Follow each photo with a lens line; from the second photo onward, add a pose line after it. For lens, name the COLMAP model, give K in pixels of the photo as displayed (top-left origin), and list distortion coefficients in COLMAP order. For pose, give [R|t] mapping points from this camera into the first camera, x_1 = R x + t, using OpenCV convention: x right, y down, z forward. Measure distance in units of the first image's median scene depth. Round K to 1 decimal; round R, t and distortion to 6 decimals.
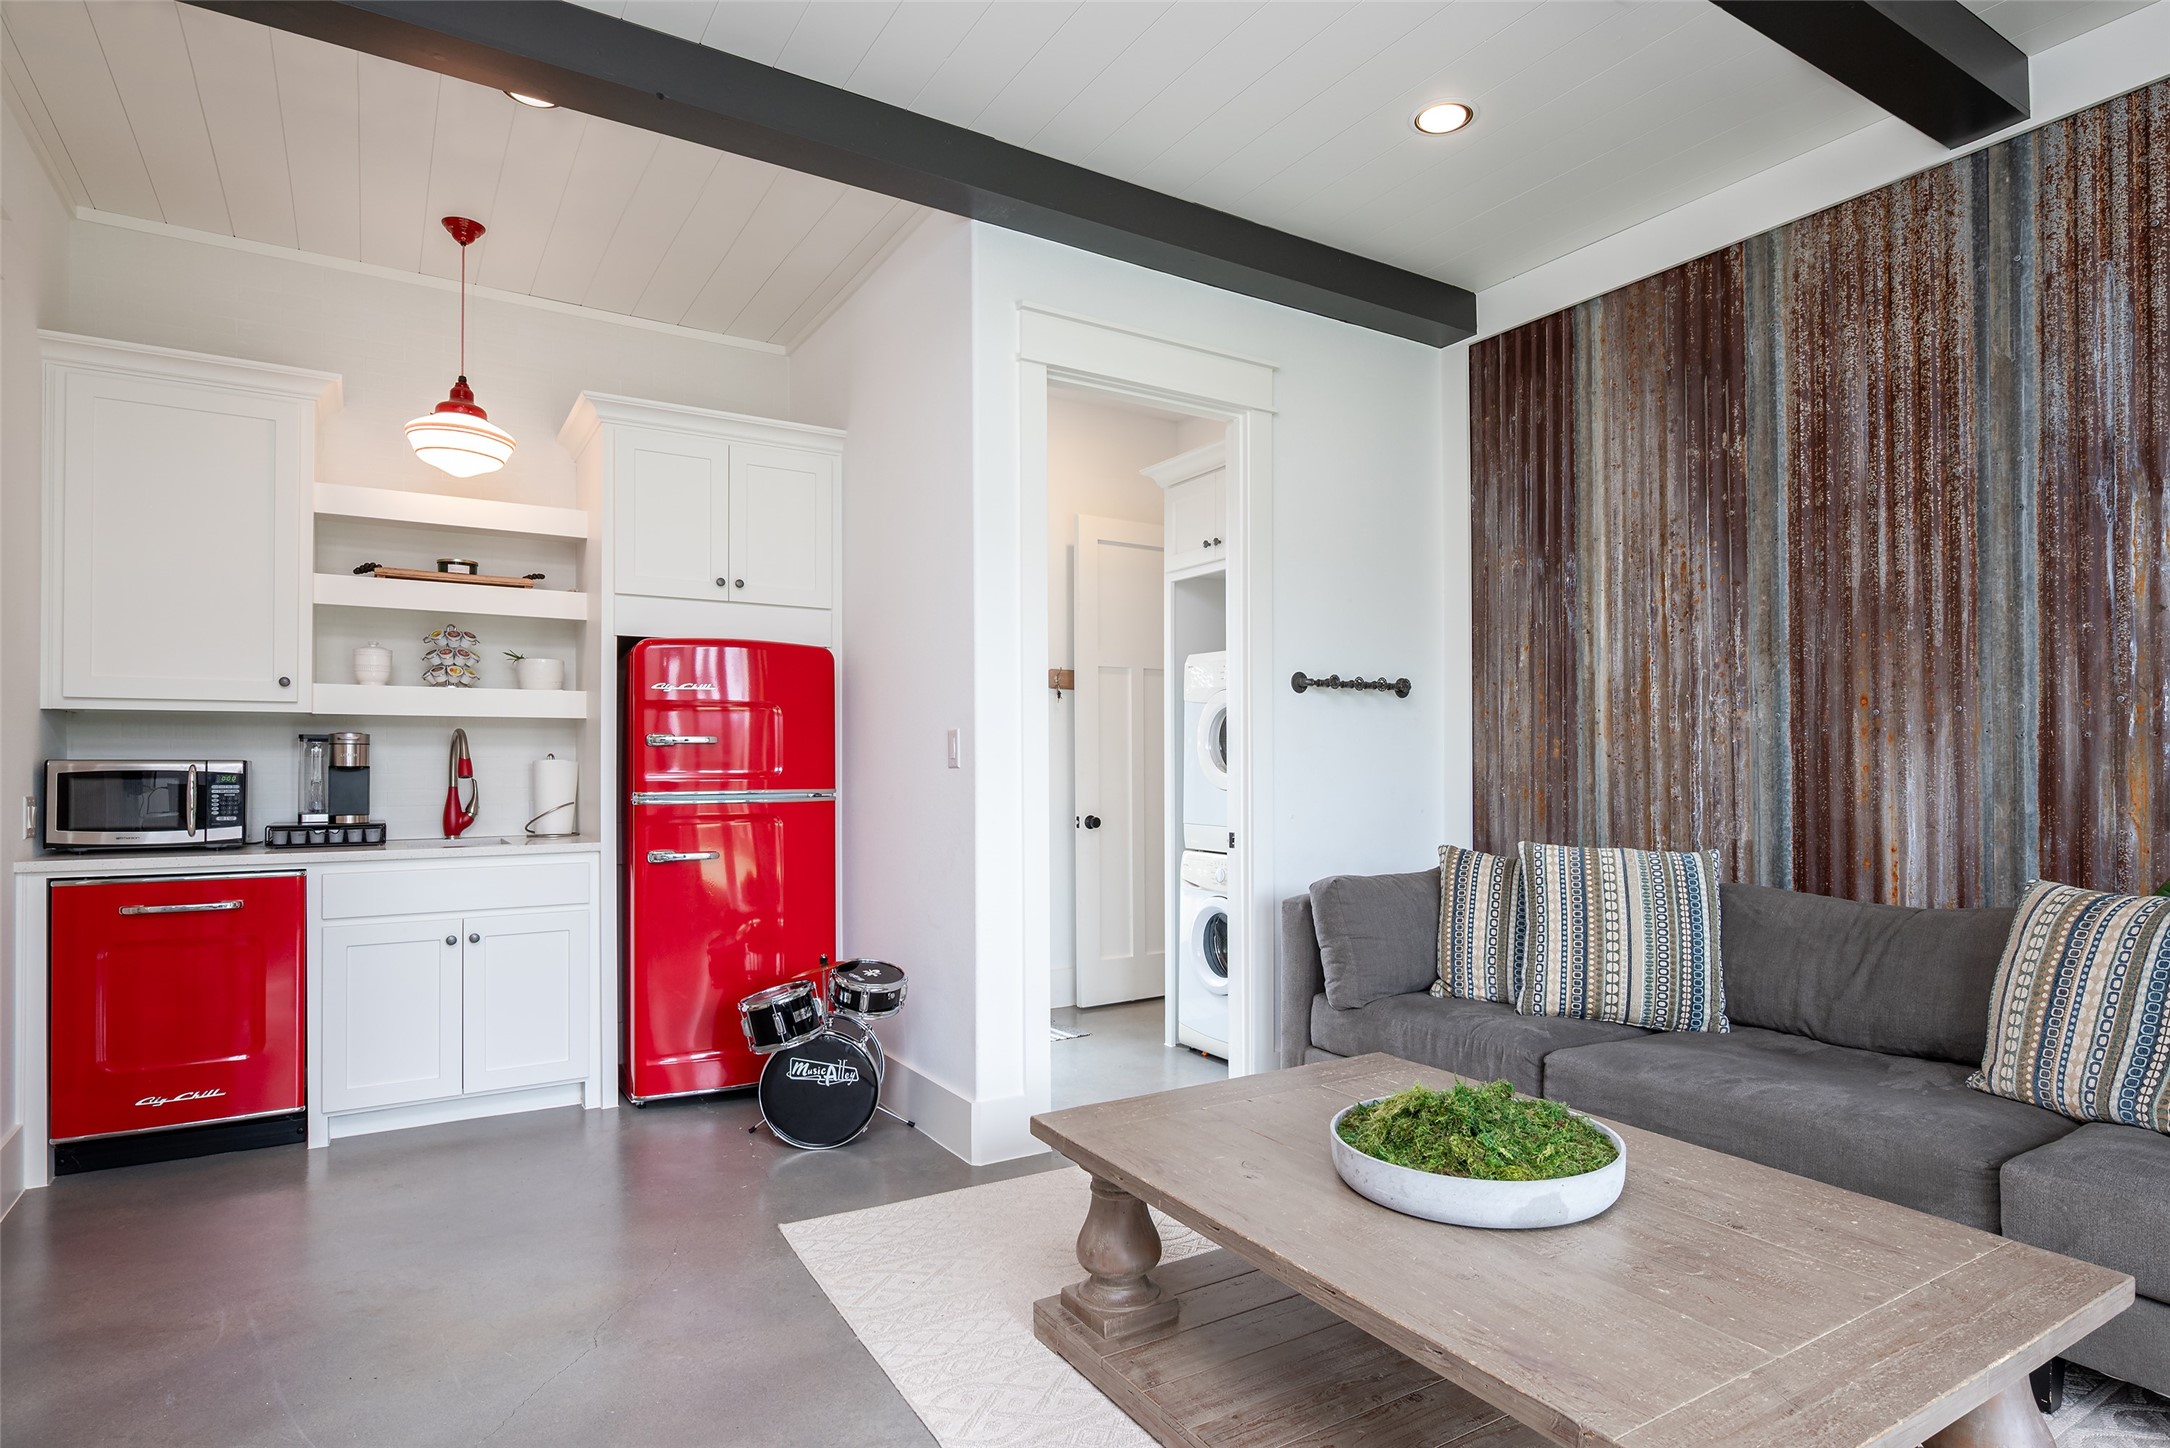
lens RADIAL K [[1137.0, 0, 1082.6], [0, 1137.0, 751.0], [0, 0, 1]] dist [-0.002273, 0.001470]
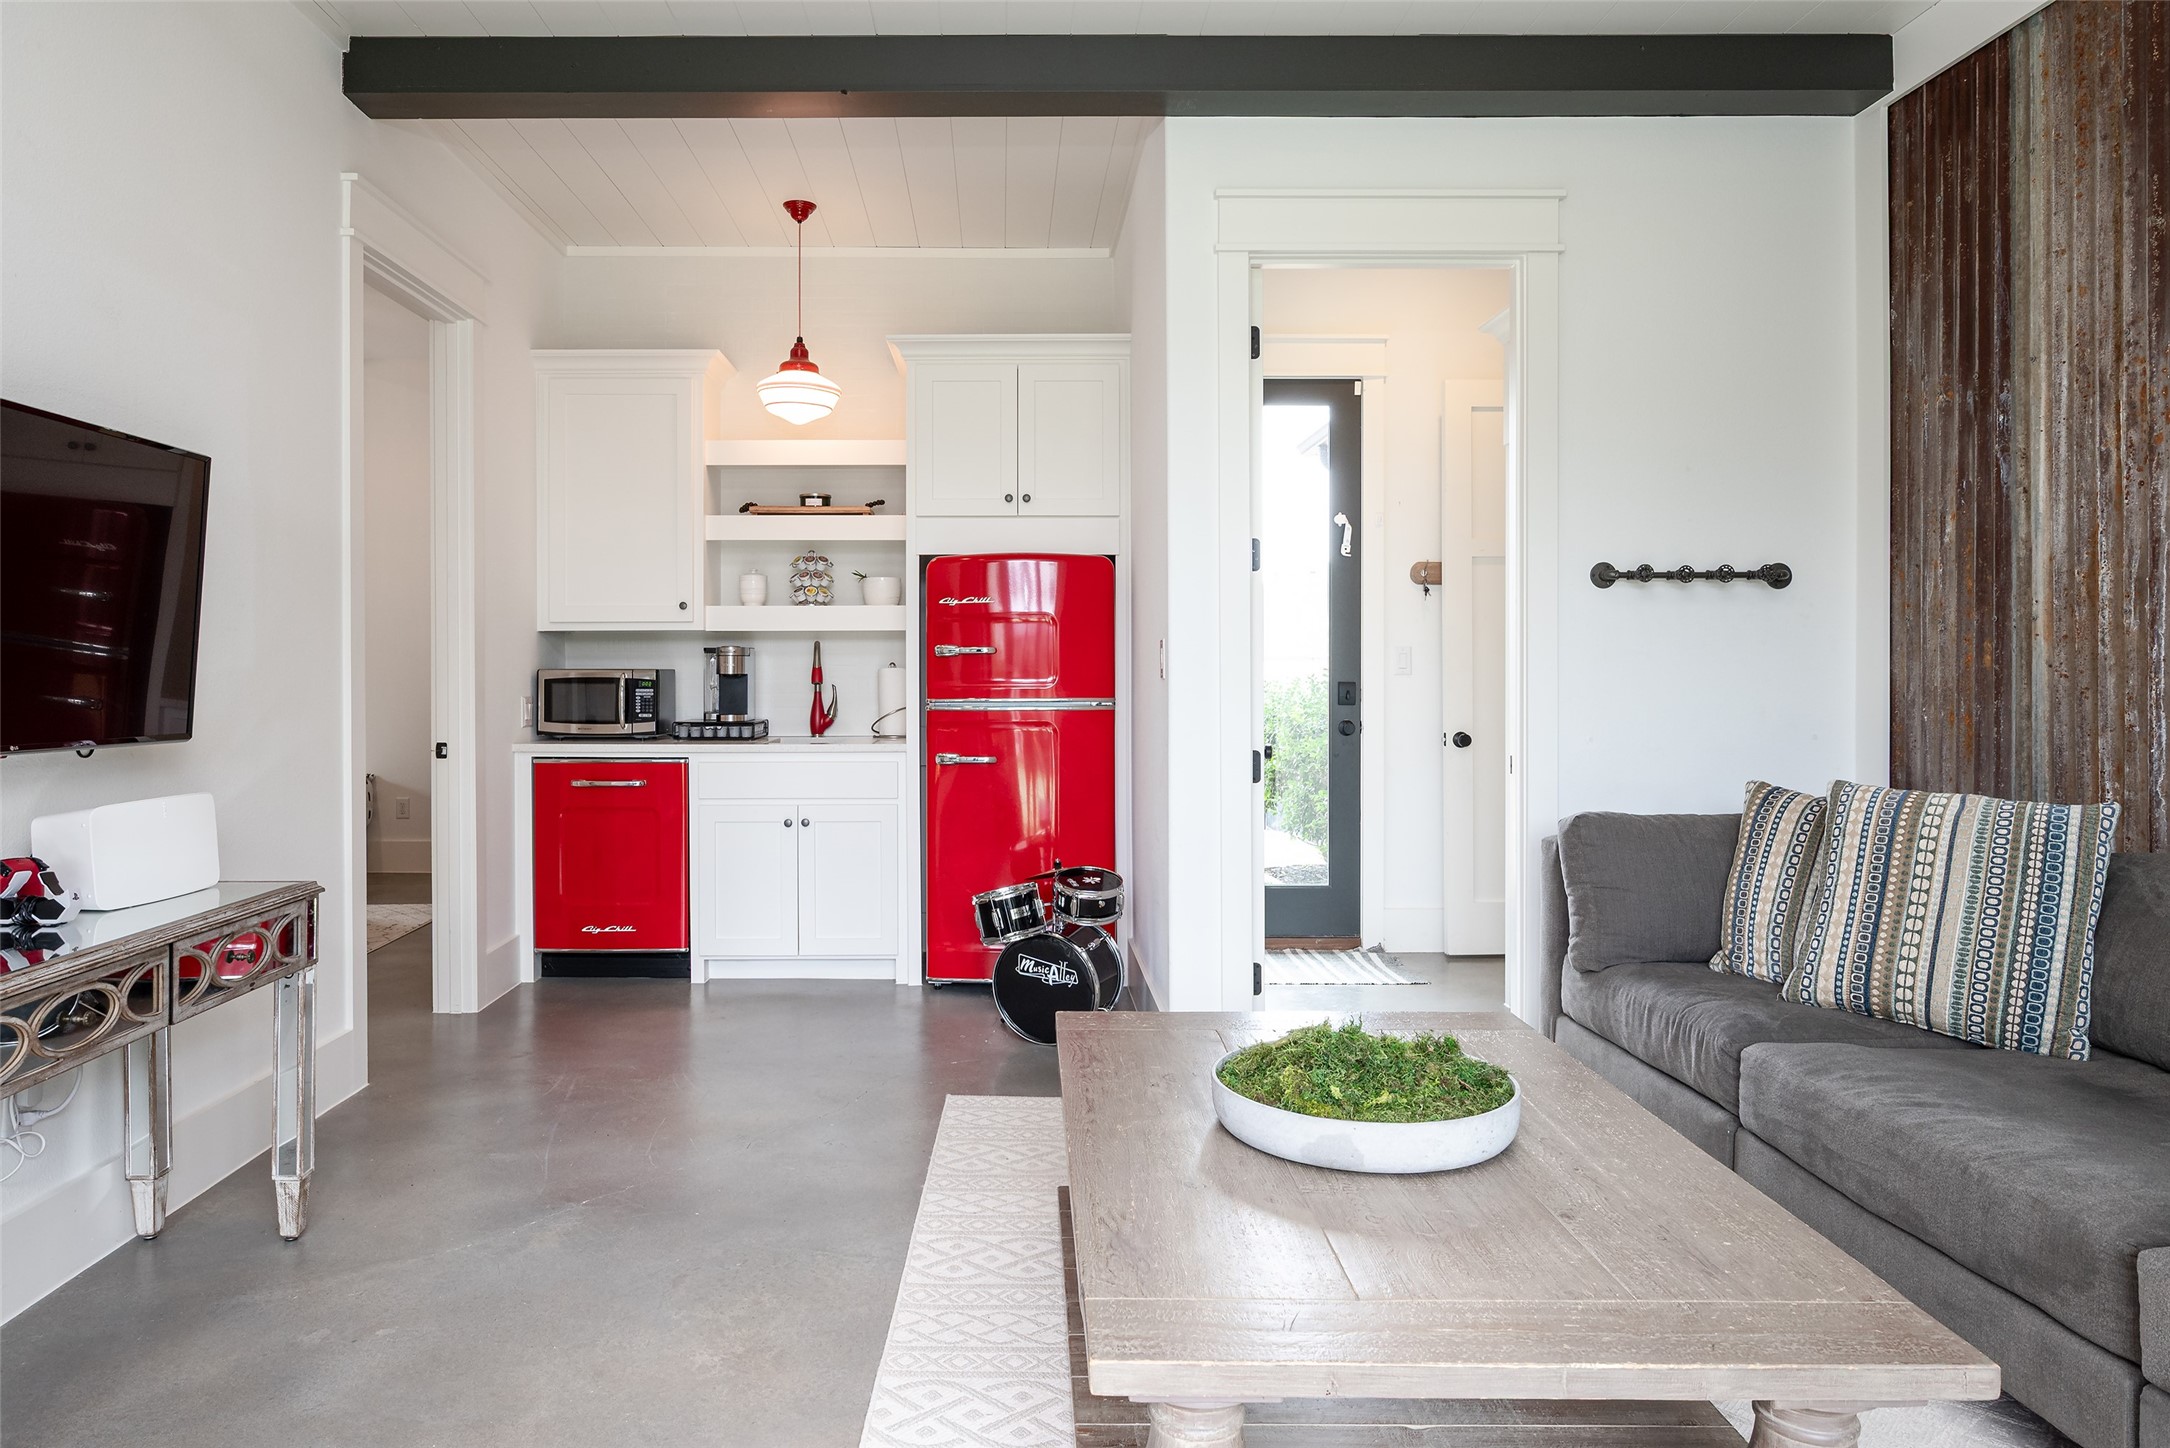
lens RADIAL K [[1327.6, 0, 998.5], [0, 1327.6, 670.4], [0, 0, 1]] dist [-0.001065, -0.001481]
pose [[0.847871, 0.002119, -0.530198, 0.368931], [0.006433, 0.999877, 0.014282, -0.009398], [0.530163, -0.015520, 0.847754, -0.045572]]
